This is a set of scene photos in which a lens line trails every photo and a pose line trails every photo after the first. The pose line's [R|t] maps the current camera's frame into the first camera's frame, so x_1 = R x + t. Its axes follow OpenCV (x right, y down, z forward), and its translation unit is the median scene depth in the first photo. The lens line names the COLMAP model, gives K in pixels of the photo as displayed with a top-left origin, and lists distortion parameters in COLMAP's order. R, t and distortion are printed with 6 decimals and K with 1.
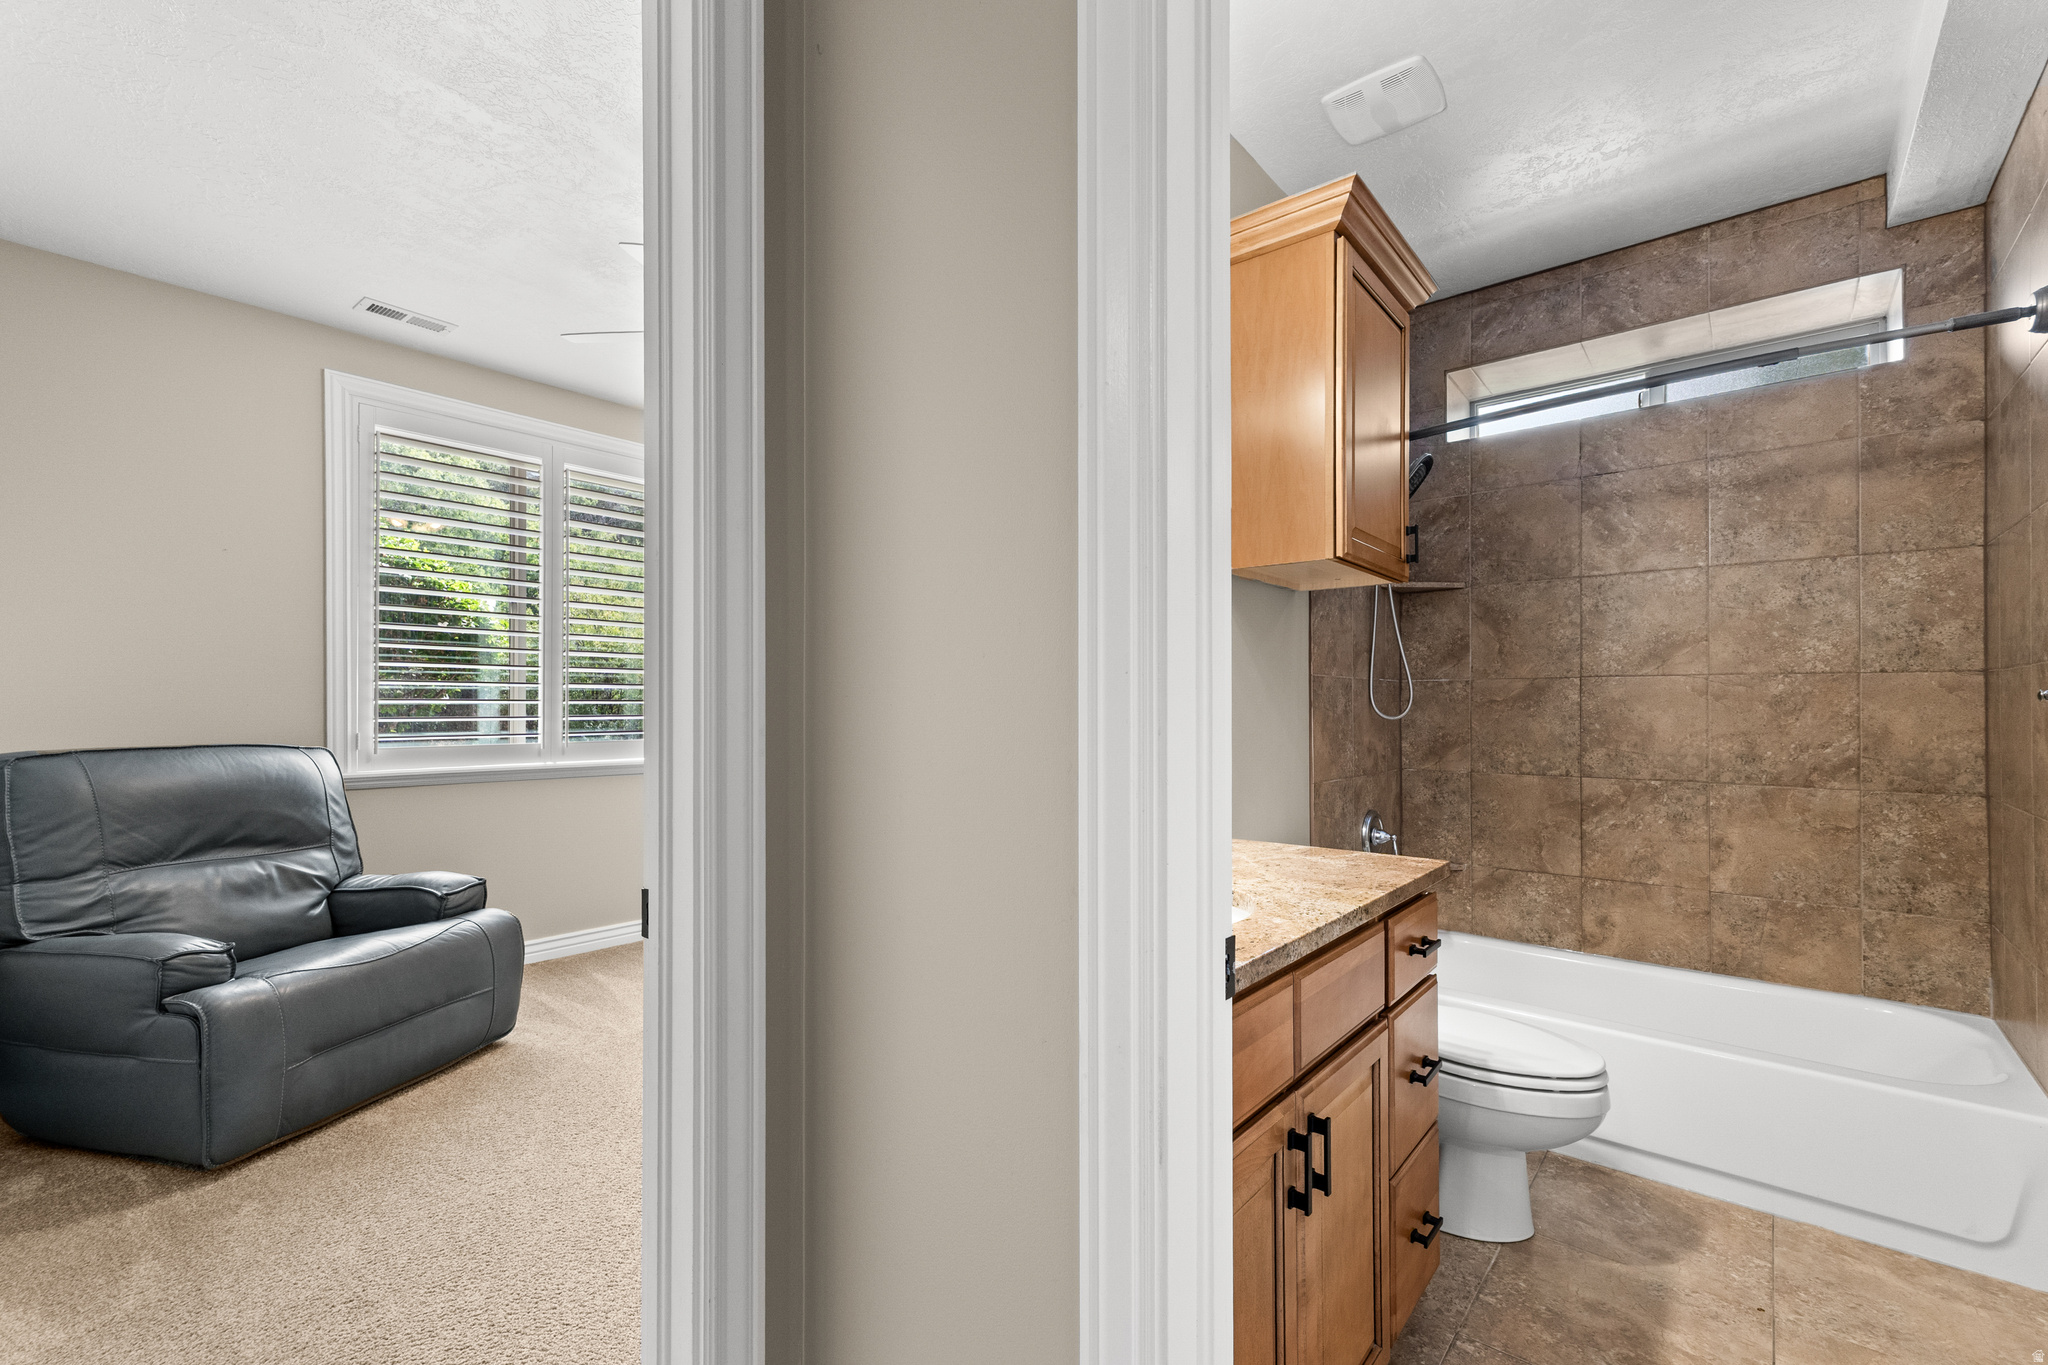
lens RADIAL K [[889.0, 0, 1028.5], [0, 889.0, 710.8], [0, 0, 1]] dist [0.001109, -0.001114]
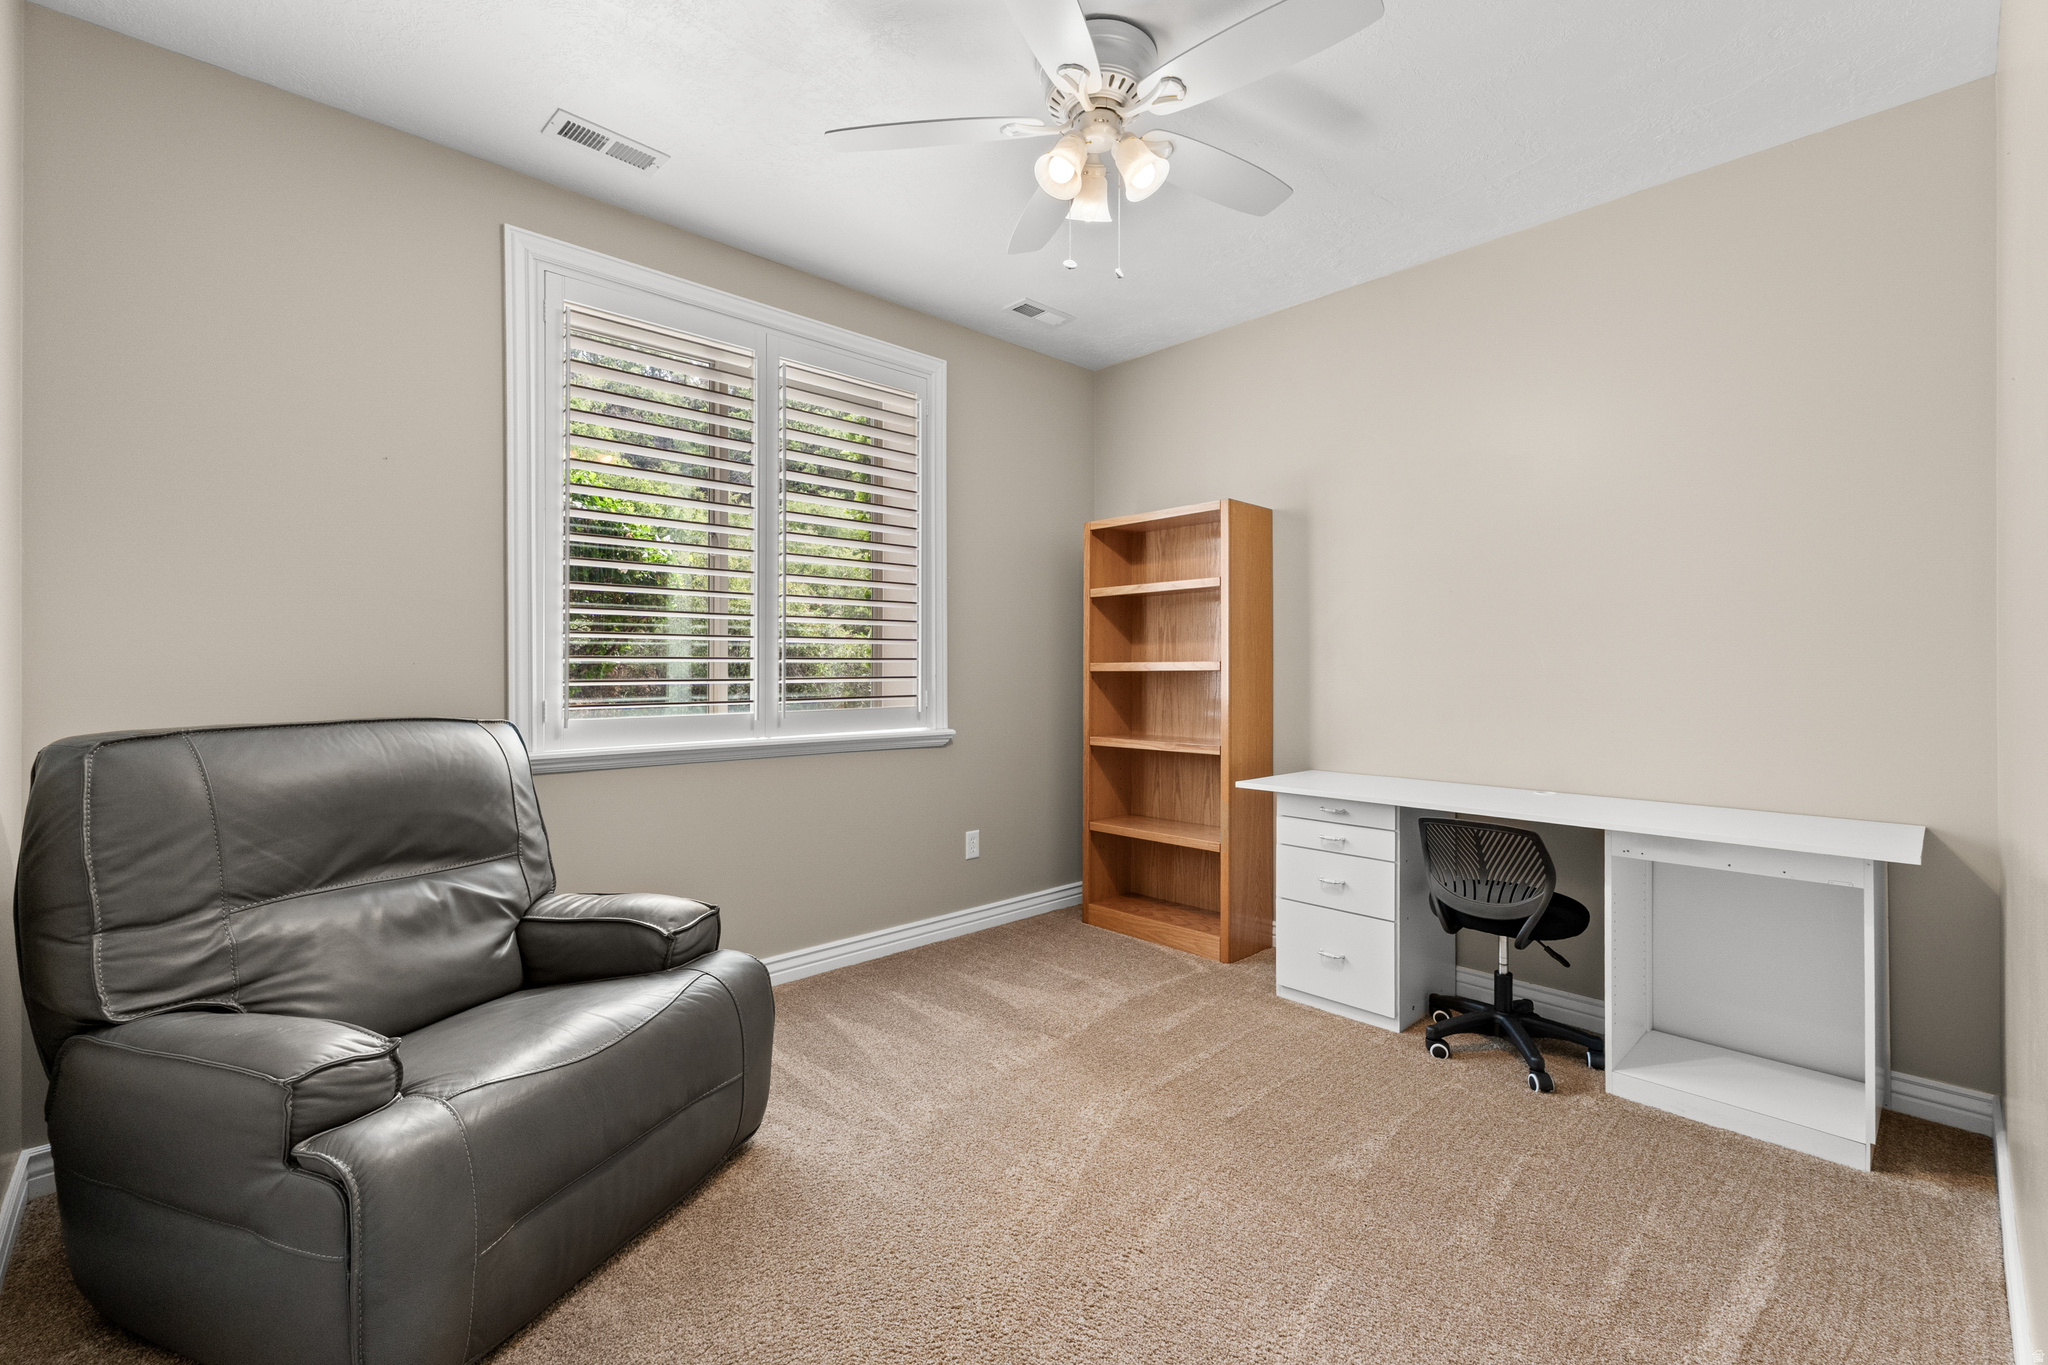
lens RADIAL K [[889.0, 0, 1024.6], [0, 889.0, 675.3], [0, 0, 1]] dist [0.001109, -0.001114]
pose [[0.993584, 0.001683, -0.113080, -0.305374], [-0.001174, 0.999989, 0.004564, -0.001038], [0.113087, -0.004401, 0.993575, 0.339296]]
